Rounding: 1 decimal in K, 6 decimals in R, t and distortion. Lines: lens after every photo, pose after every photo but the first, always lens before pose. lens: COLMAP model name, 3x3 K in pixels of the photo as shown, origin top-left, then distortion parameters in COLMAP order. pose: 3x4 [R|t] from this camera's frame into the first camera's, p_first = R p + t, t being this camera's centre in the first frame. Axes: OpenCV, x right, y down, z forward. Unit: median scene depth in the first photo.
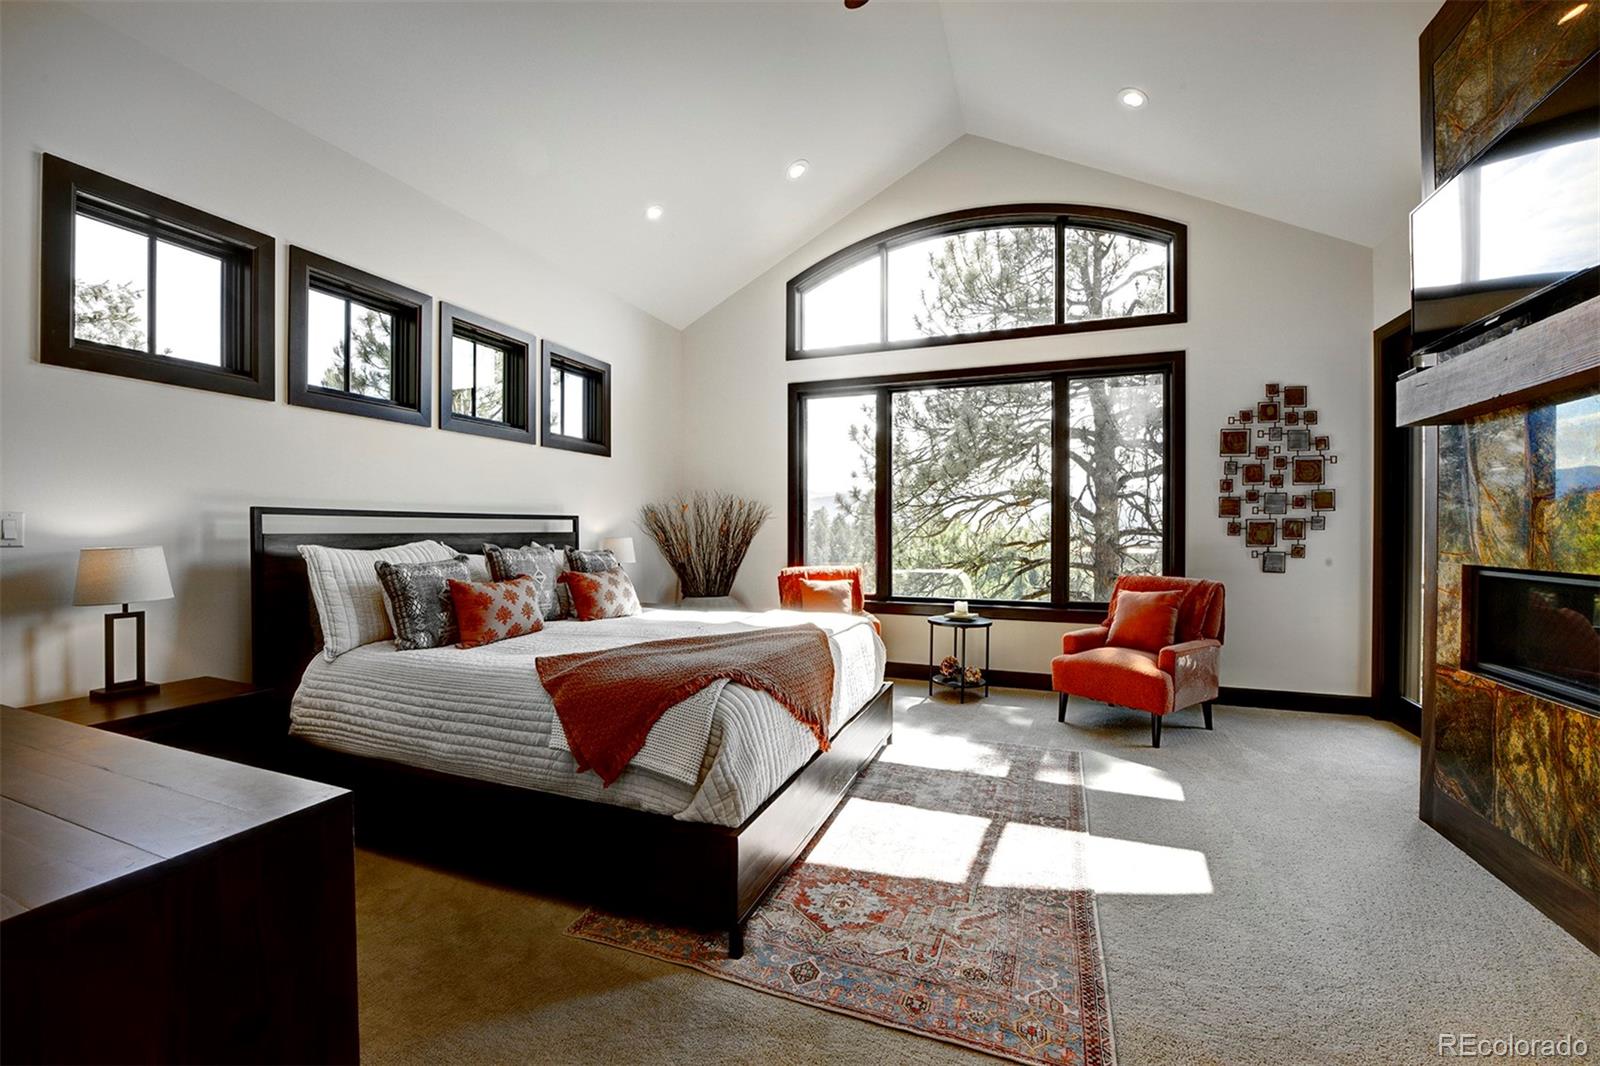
lens RADIAL K [[649.6, 0, 796.5], [0, 649.6, 532.9], [0, 0, 1]] dist [-0.018055, -0.000388]
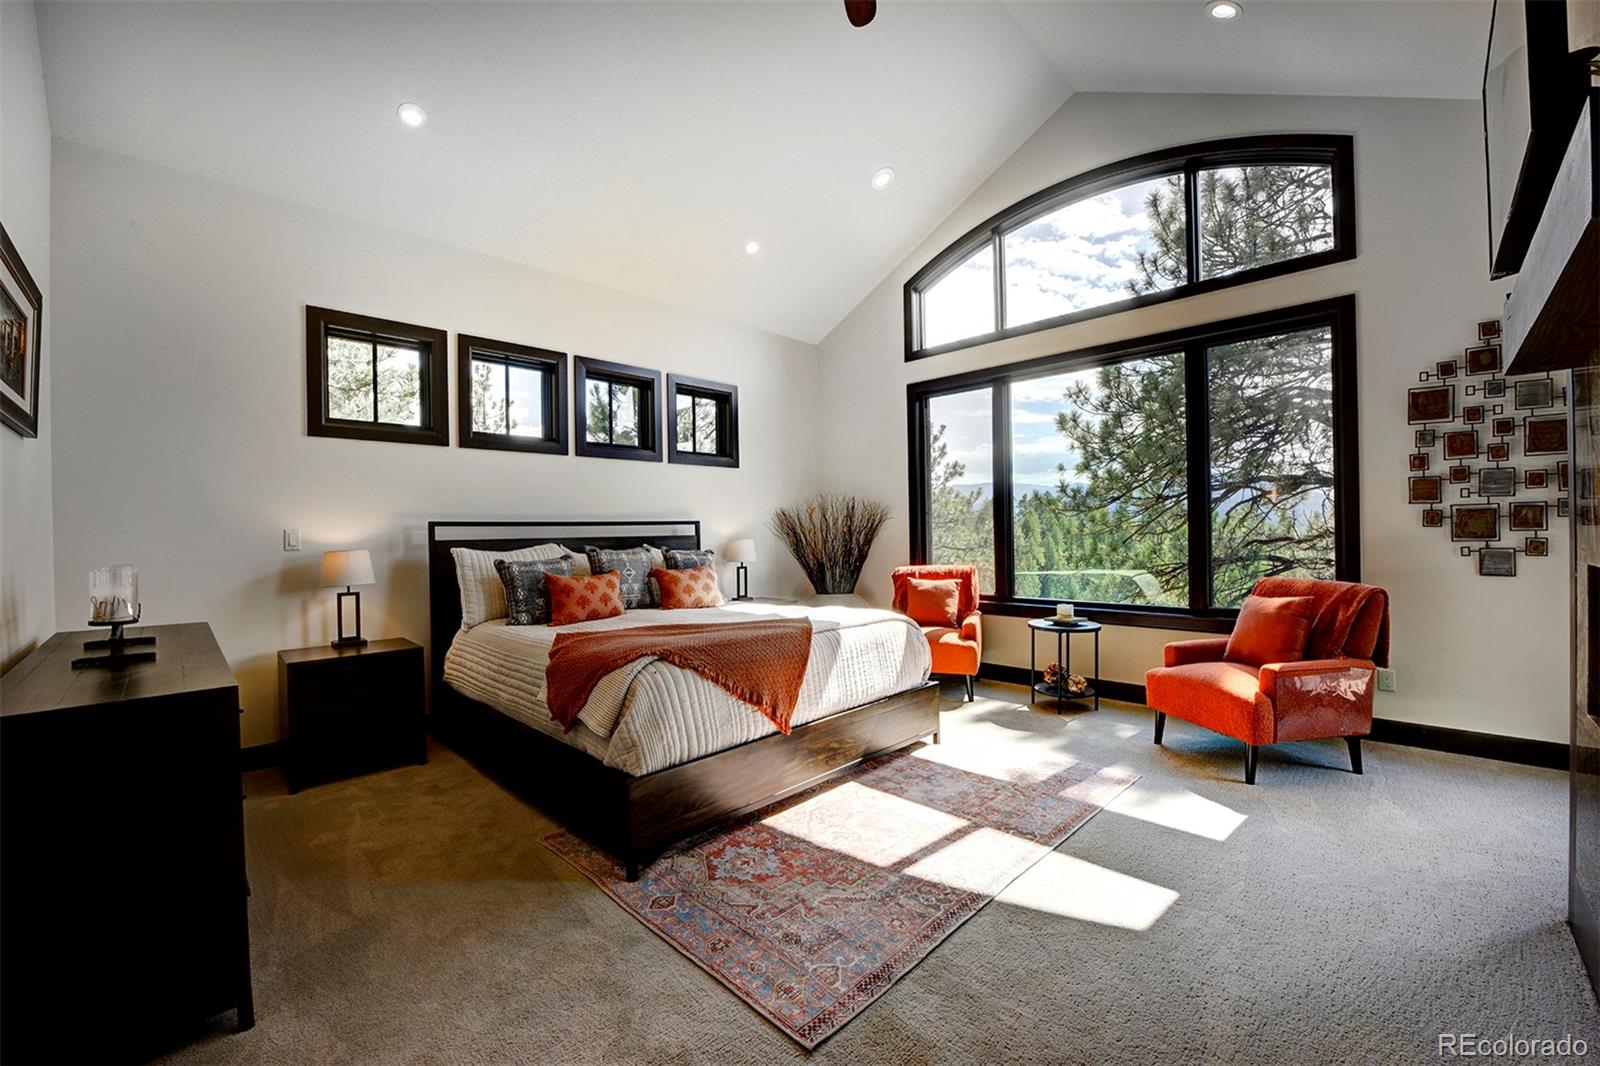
lens RADIAL K [[649.6, 0, 790.4], [0, 649.6, 532.8], [0, 0, 1]] dist [-0.018055, -0.000388]
pose [[0.913500, -0.016279, -0.406513, 0.315478], [0.016247, 0.999862, -0.003530, 0.001699], [0.406515, -0.003379, 0.913638, 0.001482]]
